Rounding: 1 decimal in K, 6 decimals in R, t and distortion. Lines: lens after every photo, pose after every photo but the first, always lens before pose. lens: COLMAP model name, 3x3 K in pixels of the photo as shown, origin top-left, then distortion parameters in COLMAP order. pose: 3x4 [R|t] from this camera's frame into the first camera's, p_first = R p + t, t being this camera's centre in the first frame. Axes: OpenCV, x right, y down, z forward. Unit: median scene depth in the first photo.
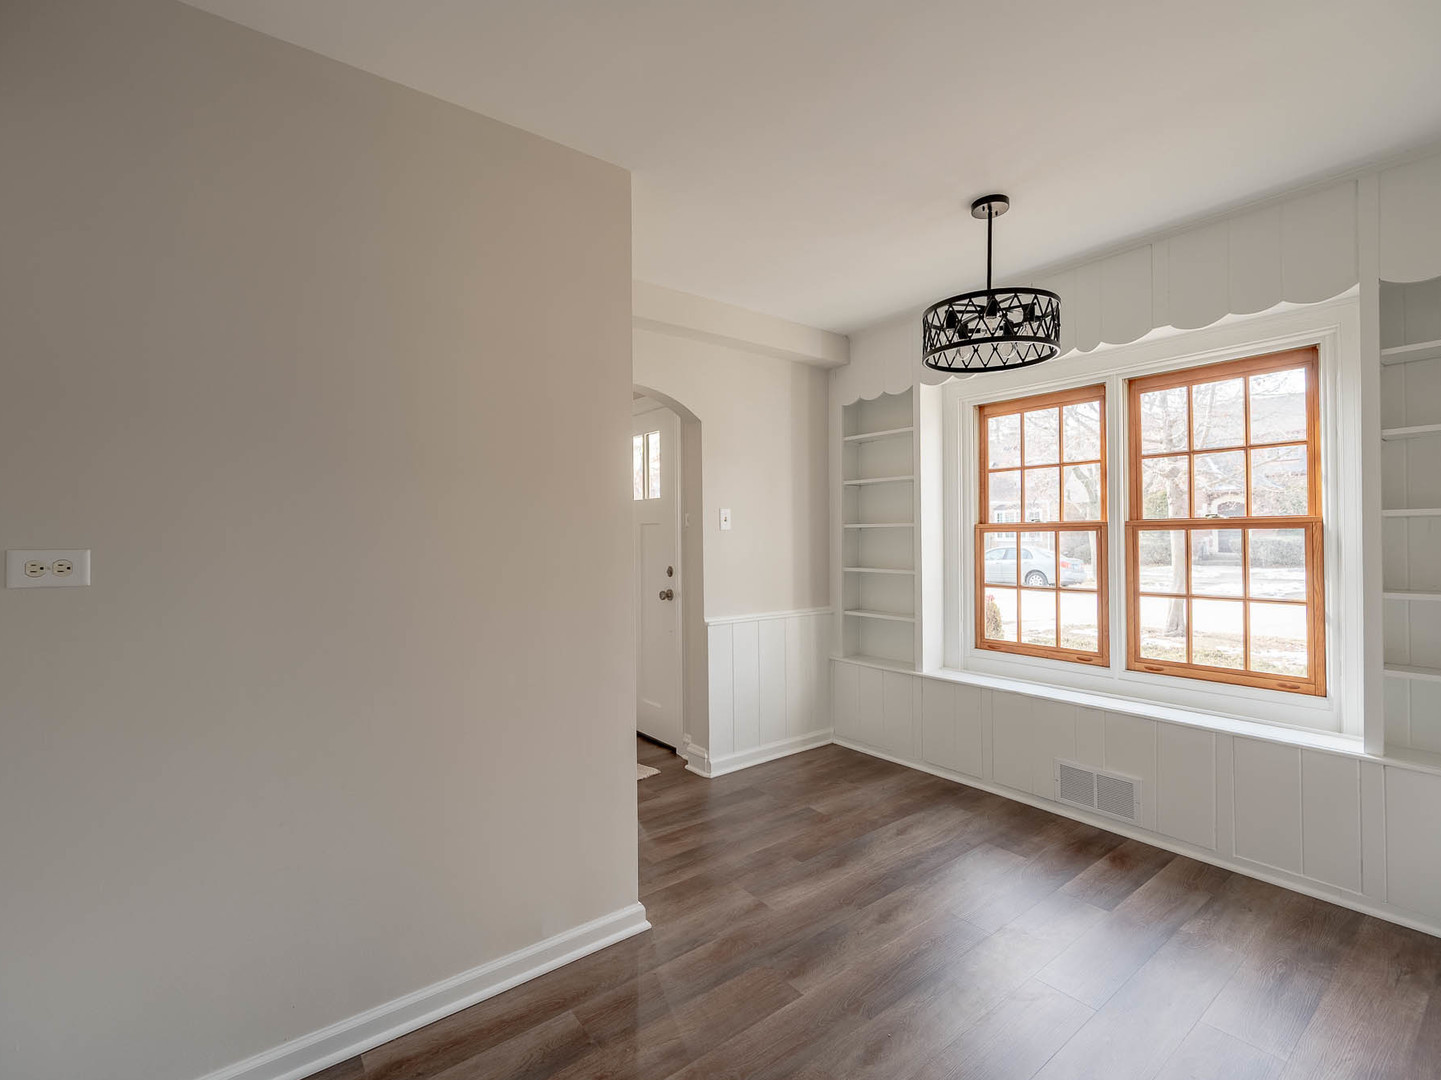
lens RADIAL K [[657.7, 0, 723.4], [0, 657.7, 536.7], [0, 0, 1]] dist [-0.020779, 0.000125]
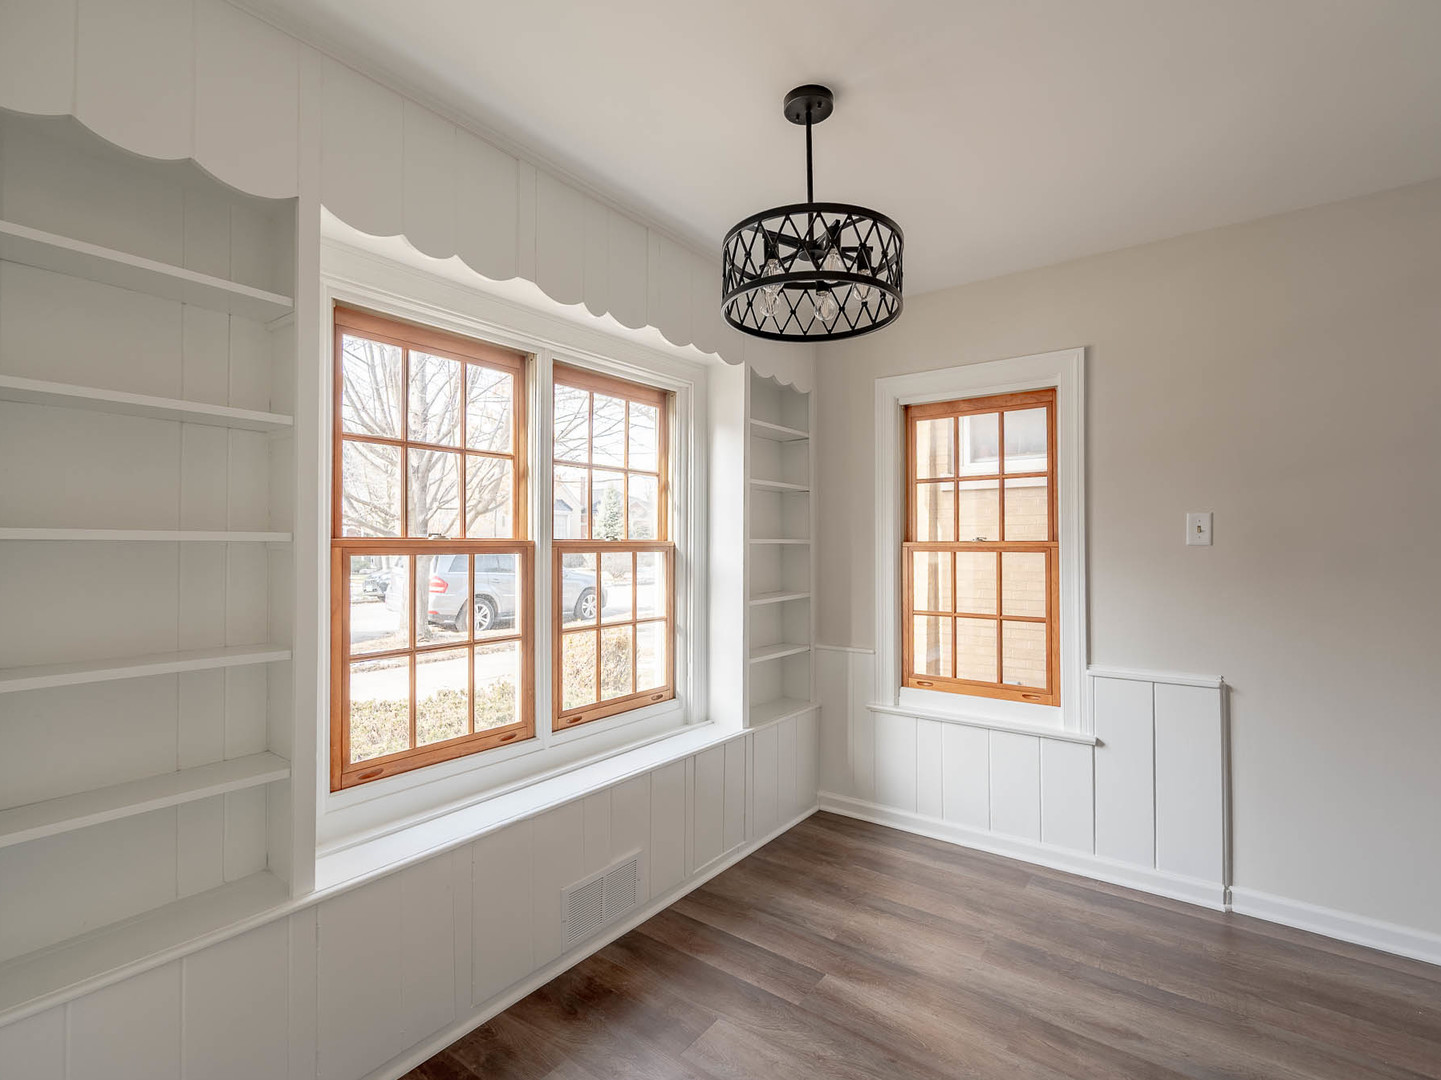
lens RADIAL K [[657.7, 0, 723.4], [0, 657.7, 536.7], [0, 0, 1]] dist [-0.020779, 0.000125]
pose [[-0.234915, 0.031707, 0.971499, -0.207874], [0.012911, 0.999481, -0.029499, -0.003580], [-0.971930, 0.005613, -0.235202, 1.044240]]
